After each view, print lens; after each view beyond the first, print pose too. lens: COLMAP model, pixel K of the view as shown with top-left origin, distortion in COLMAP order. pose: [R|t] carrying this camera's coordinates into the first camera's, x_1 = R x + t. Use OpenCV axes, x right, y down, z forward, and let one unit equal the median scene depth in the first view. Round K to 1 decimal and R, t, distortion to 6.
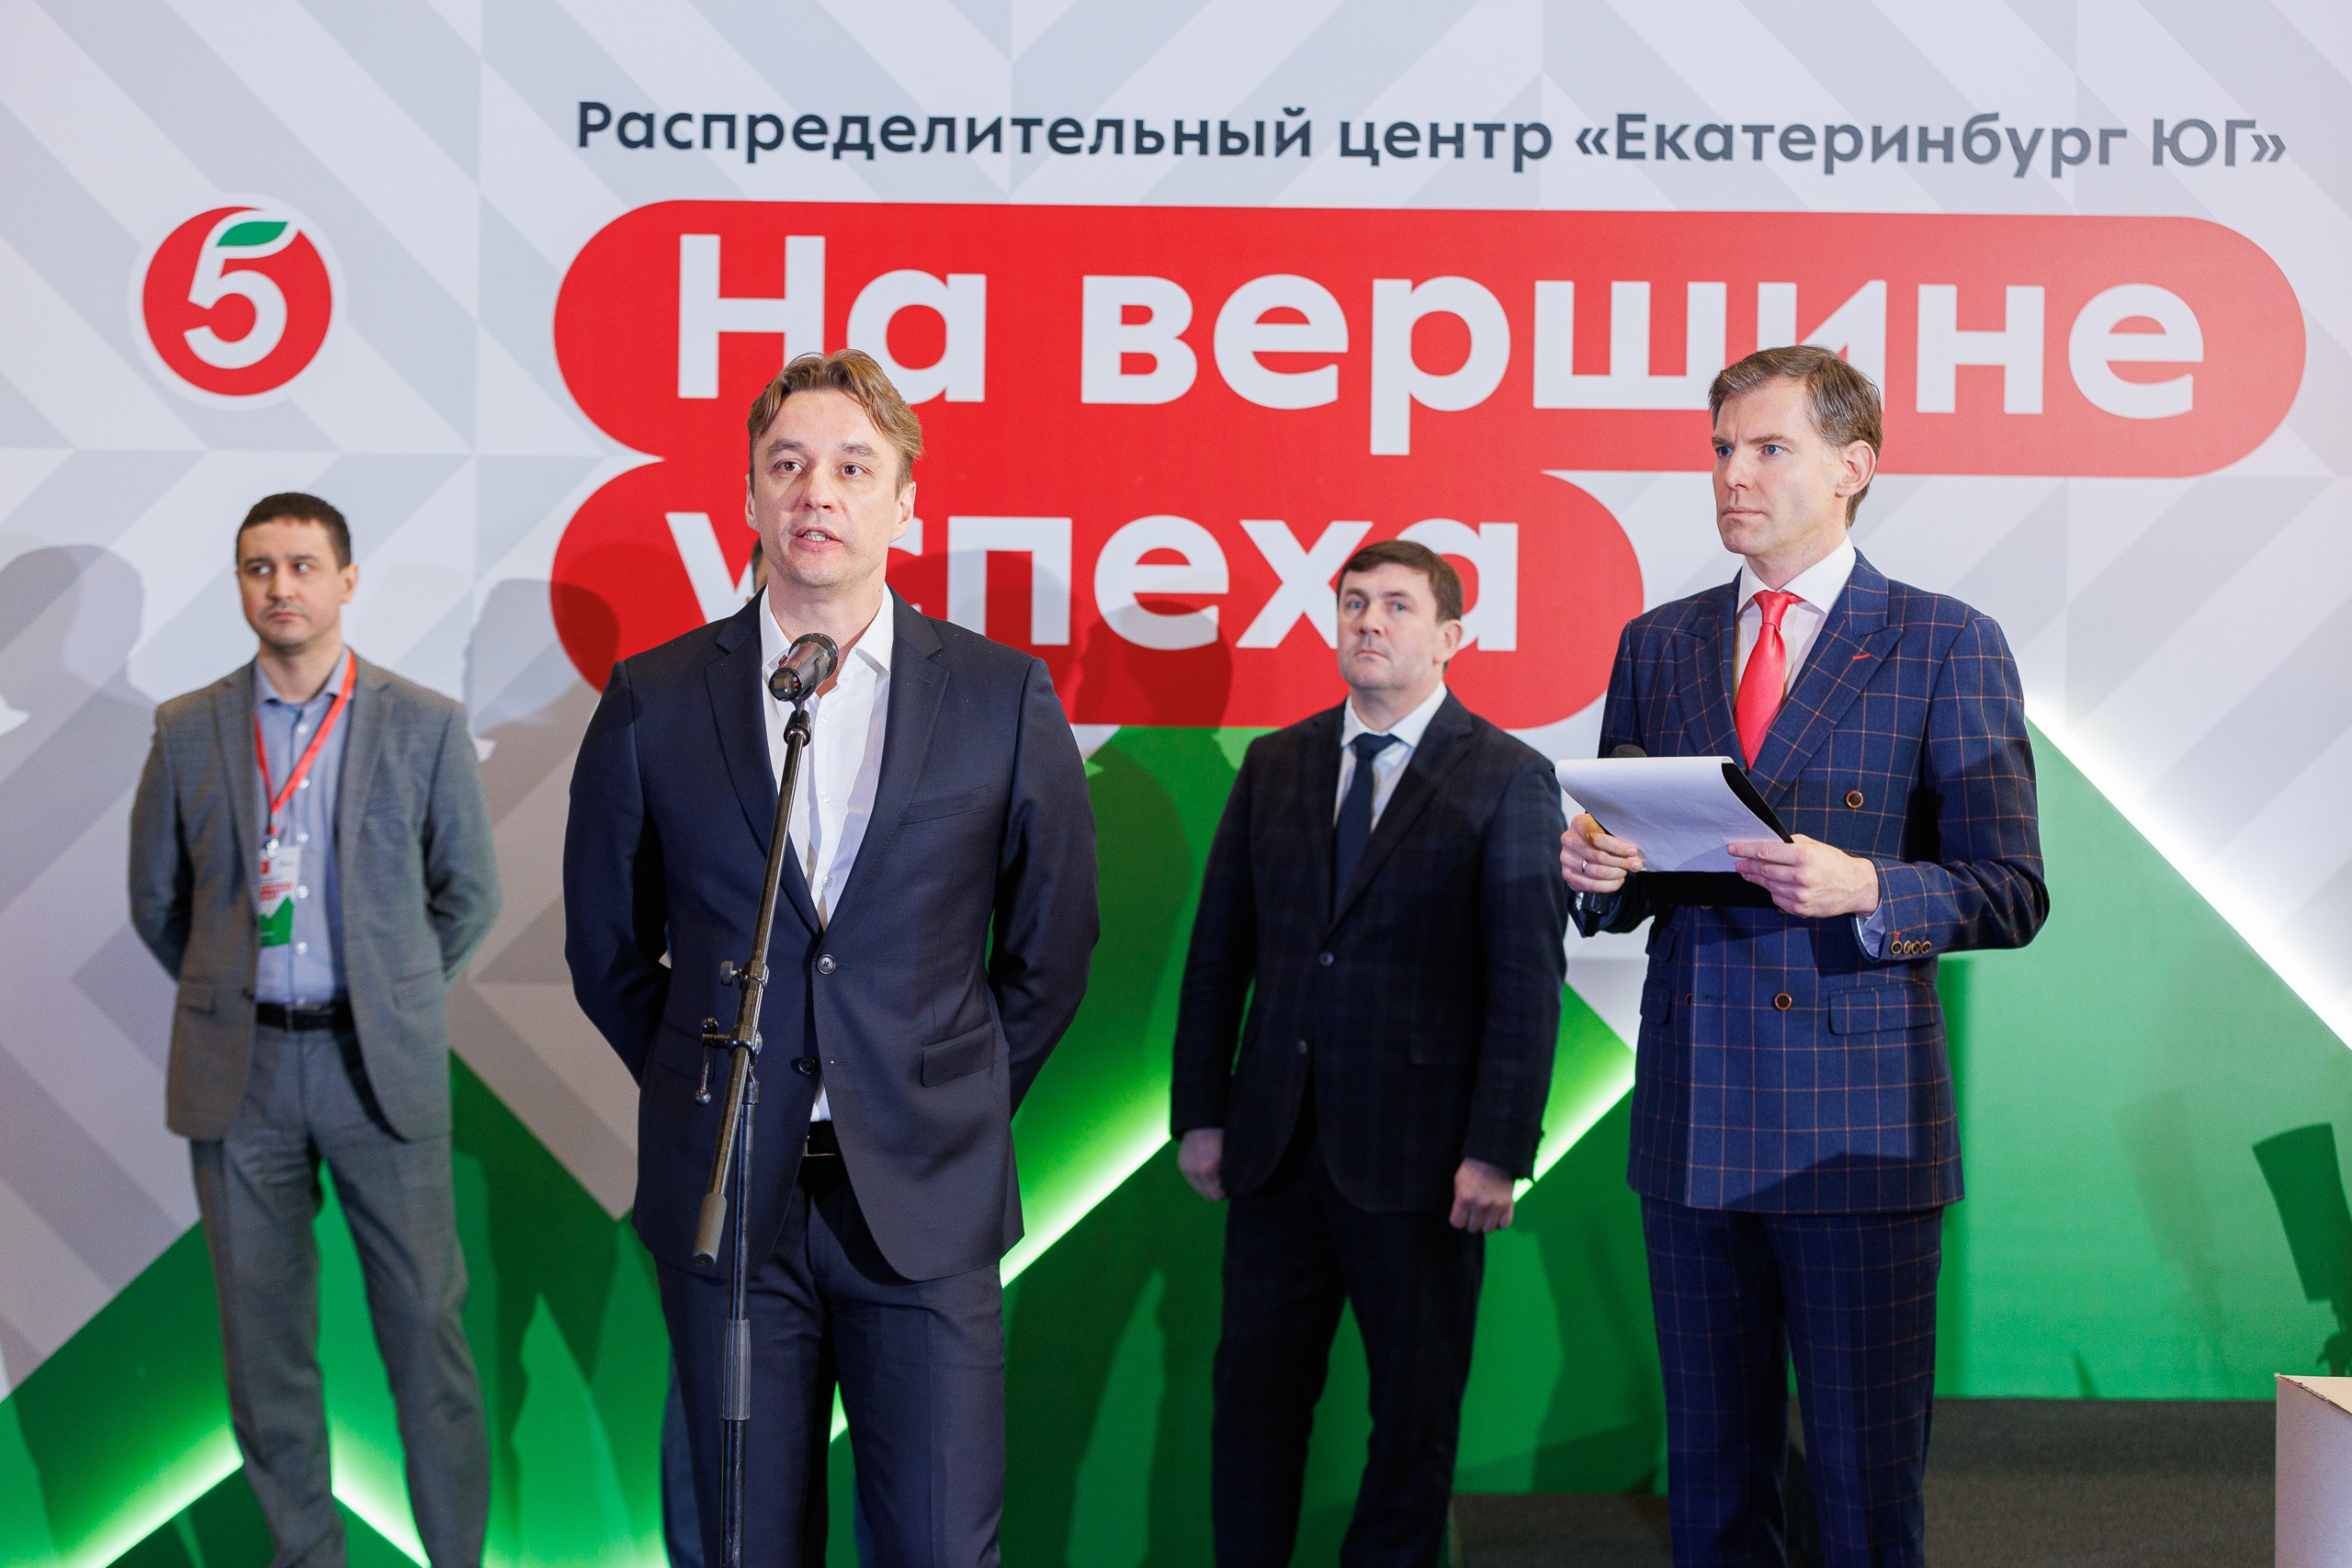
lens RADIAL K [[4754.0, 0, 1208.8], [0, 4754.0, 859.2], [0, 0, 1]] dist [0.033573, 0.000000]
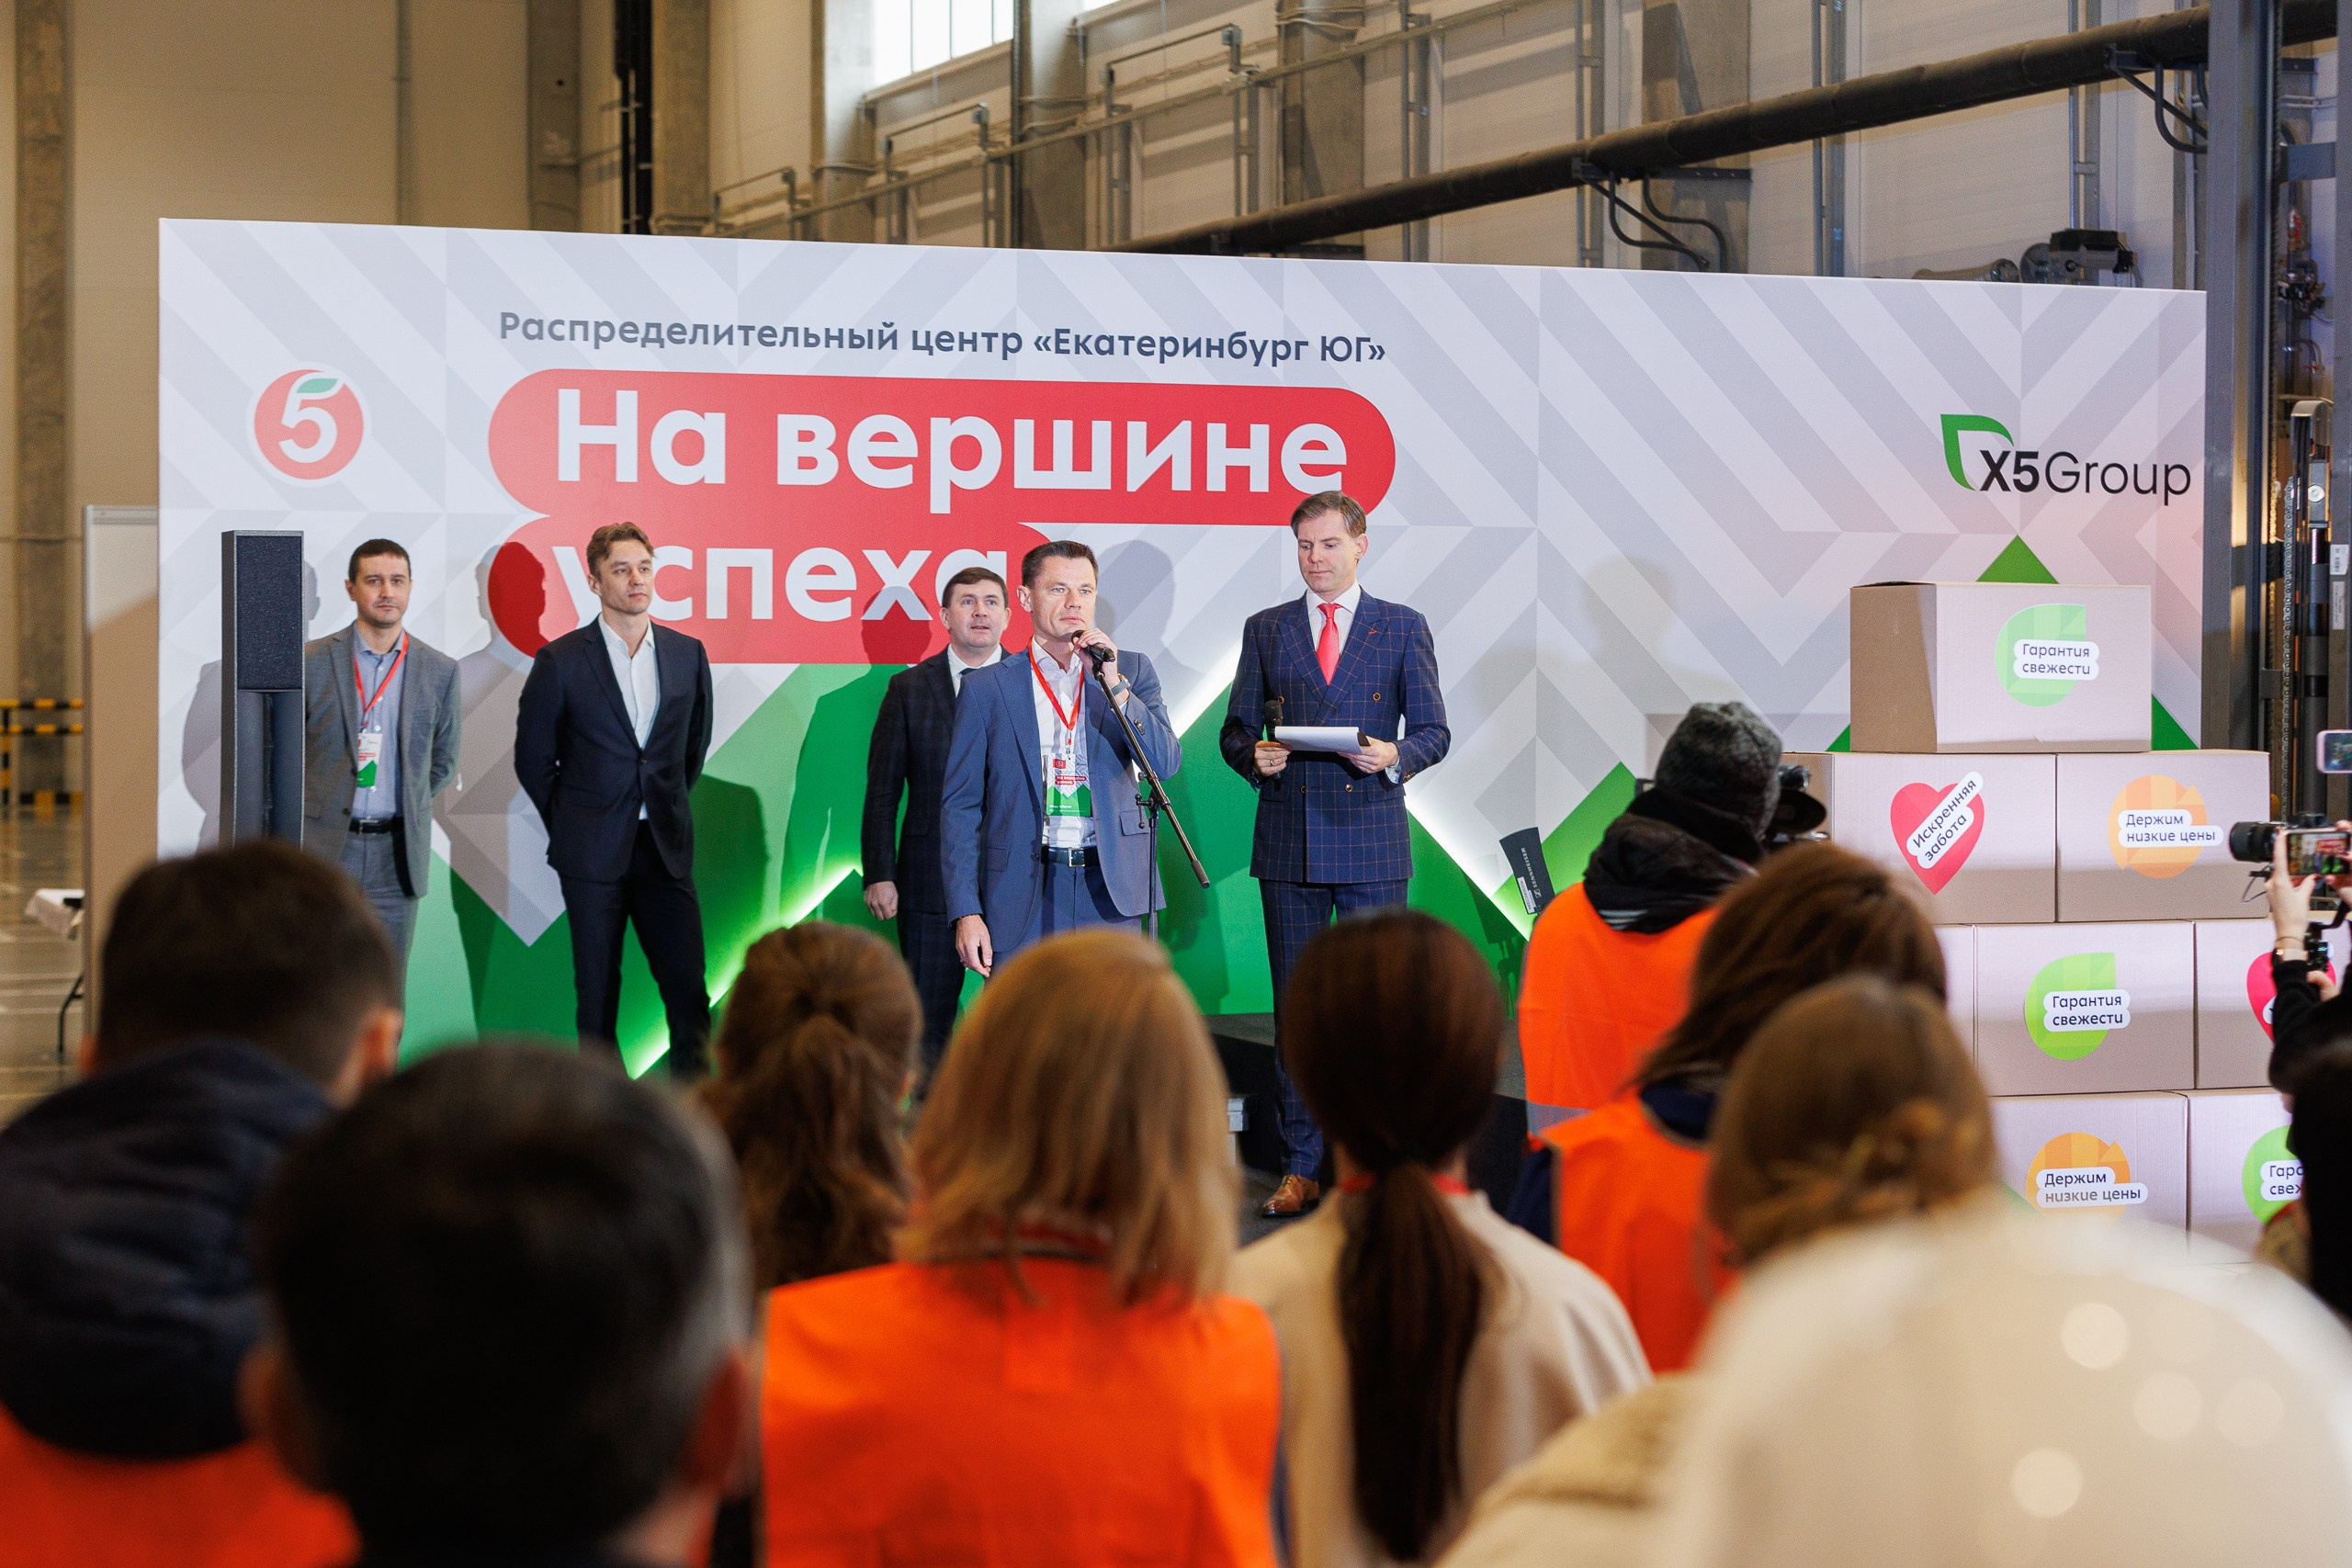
lens RADIAL K [[4754.0, 0, 1178.3], [0, 4754.0, 796.2], [0, 0, 1]] dist [0.033573, 0.000000]
pose [[0.926759, -0.021662, 0.375032, -0.564122], [0.015036, 0.999675, 0.020588, -0.012871], [-0.375356, -0.013441, 0.926783, -0.726419]]
